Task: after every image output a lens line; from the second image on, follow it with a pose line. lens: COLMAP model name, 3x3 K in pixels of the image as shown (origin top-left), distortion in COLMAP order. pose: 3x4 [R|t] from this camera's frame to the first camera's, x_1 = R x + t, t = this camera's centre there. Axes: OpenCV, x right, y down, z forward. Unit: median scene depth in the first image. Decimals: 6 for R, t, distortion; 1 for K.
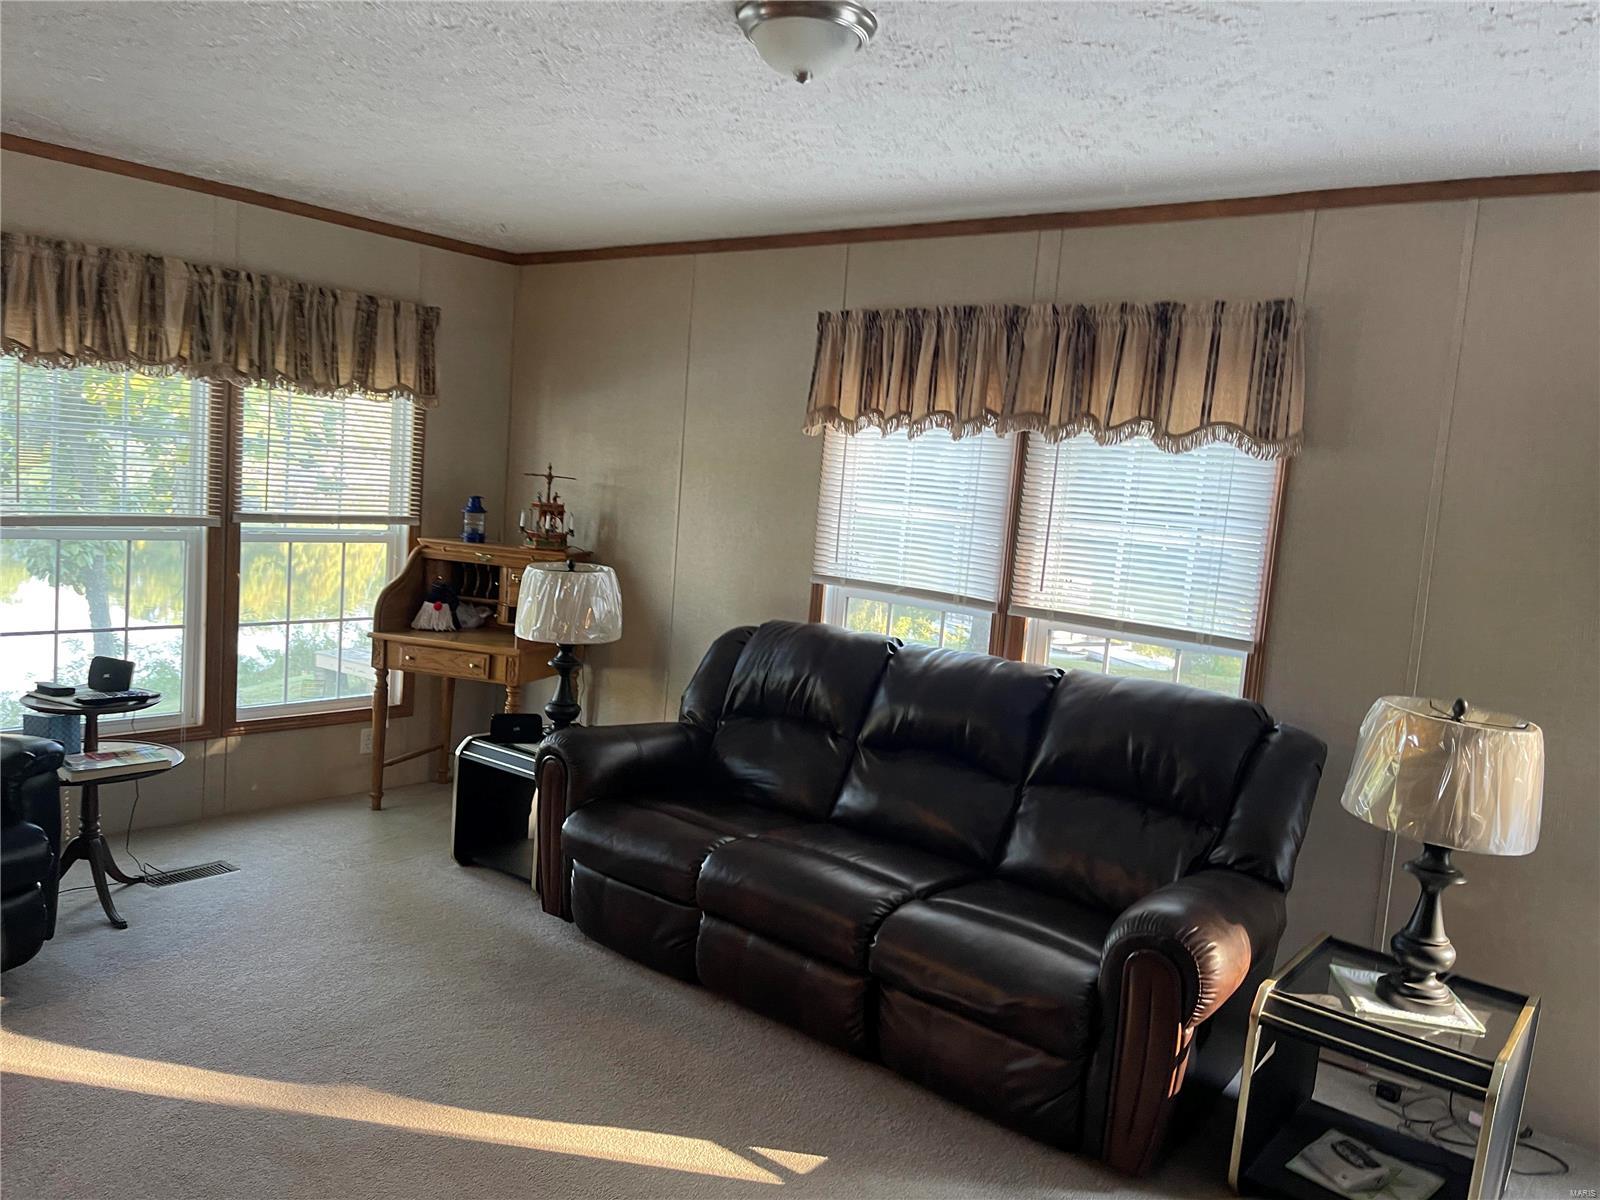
lens RADIAL K [[1215.4, 0, 801.8], [0, 1215.4, 600.1], [0, 0, 1]] dist [0.084668, -0.005700]
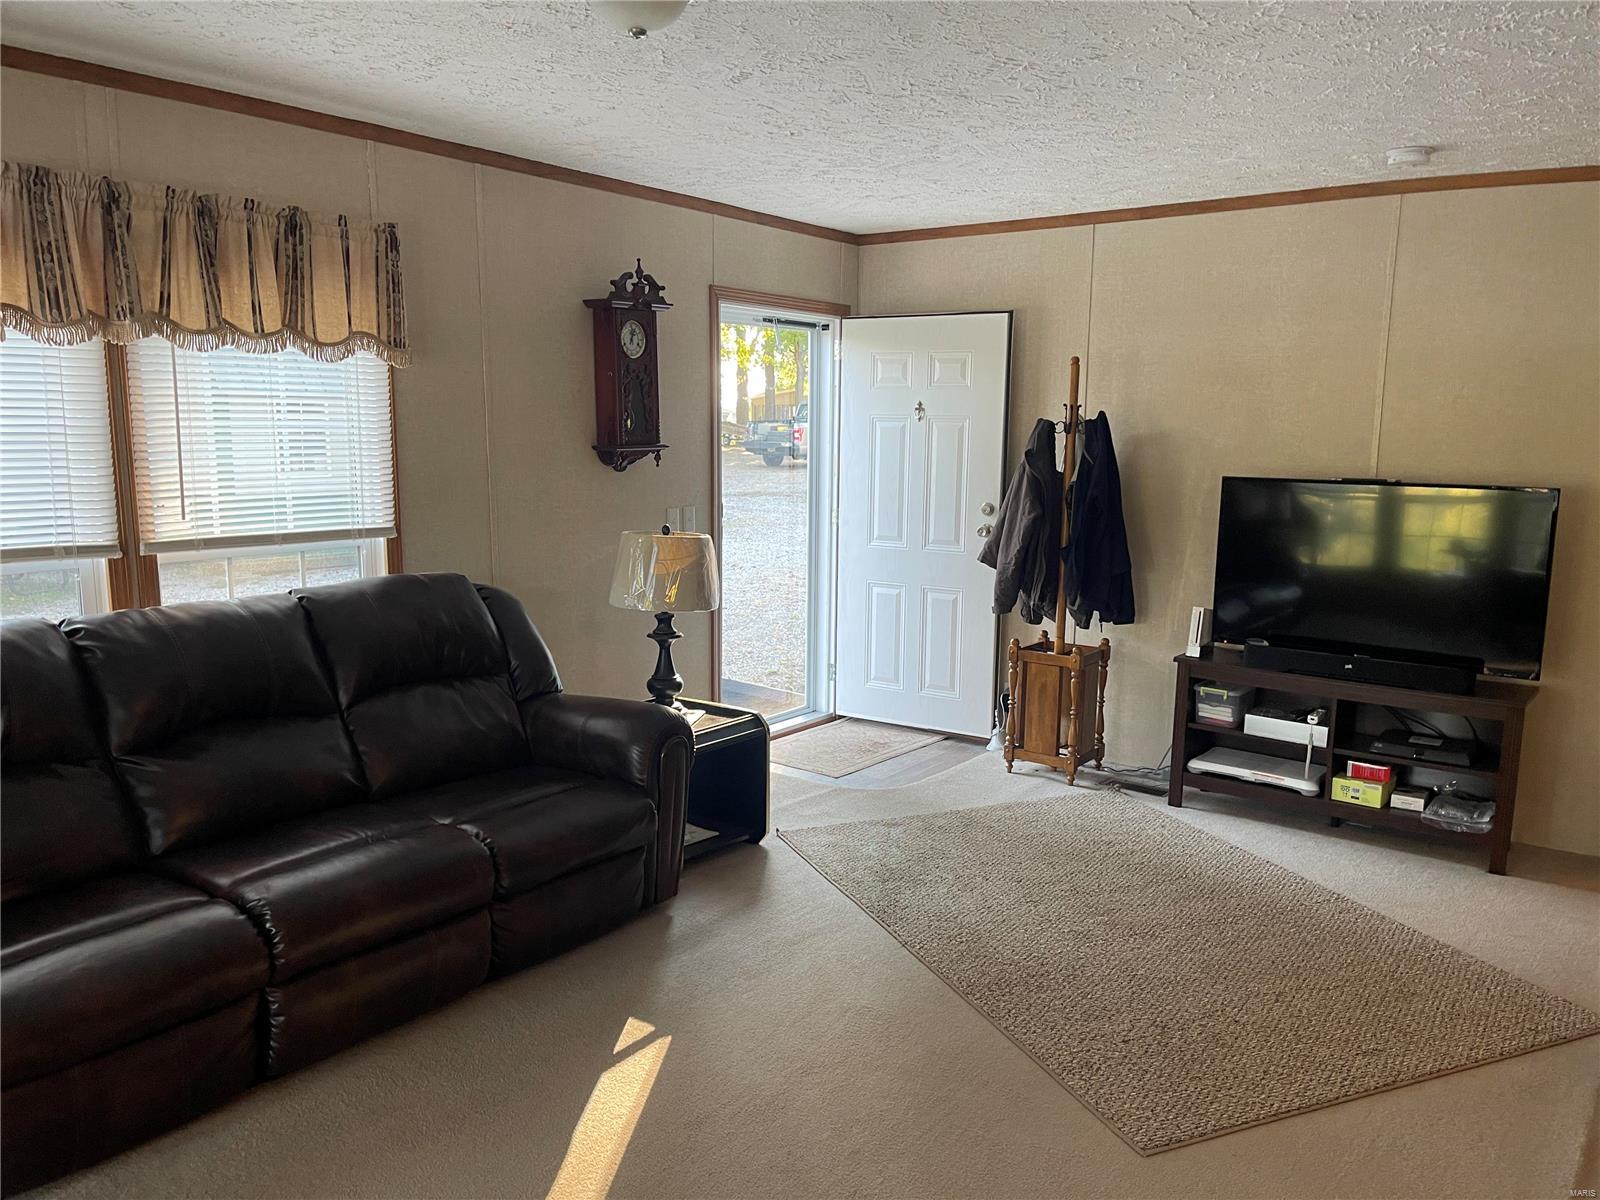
lens RADIAL K [[1215.4, 0, 801.1], [0, 1215.4, 604.5], [0, 0, 1]] dist [0.084668, -0.005700]
pose [[0.015915, -0.238238, 0.971076, -0.734627], [0.095185, 0.967150, 0.235714, -0.126347], [-0.995332, 0.088681, 0.038069, 0.570174]]
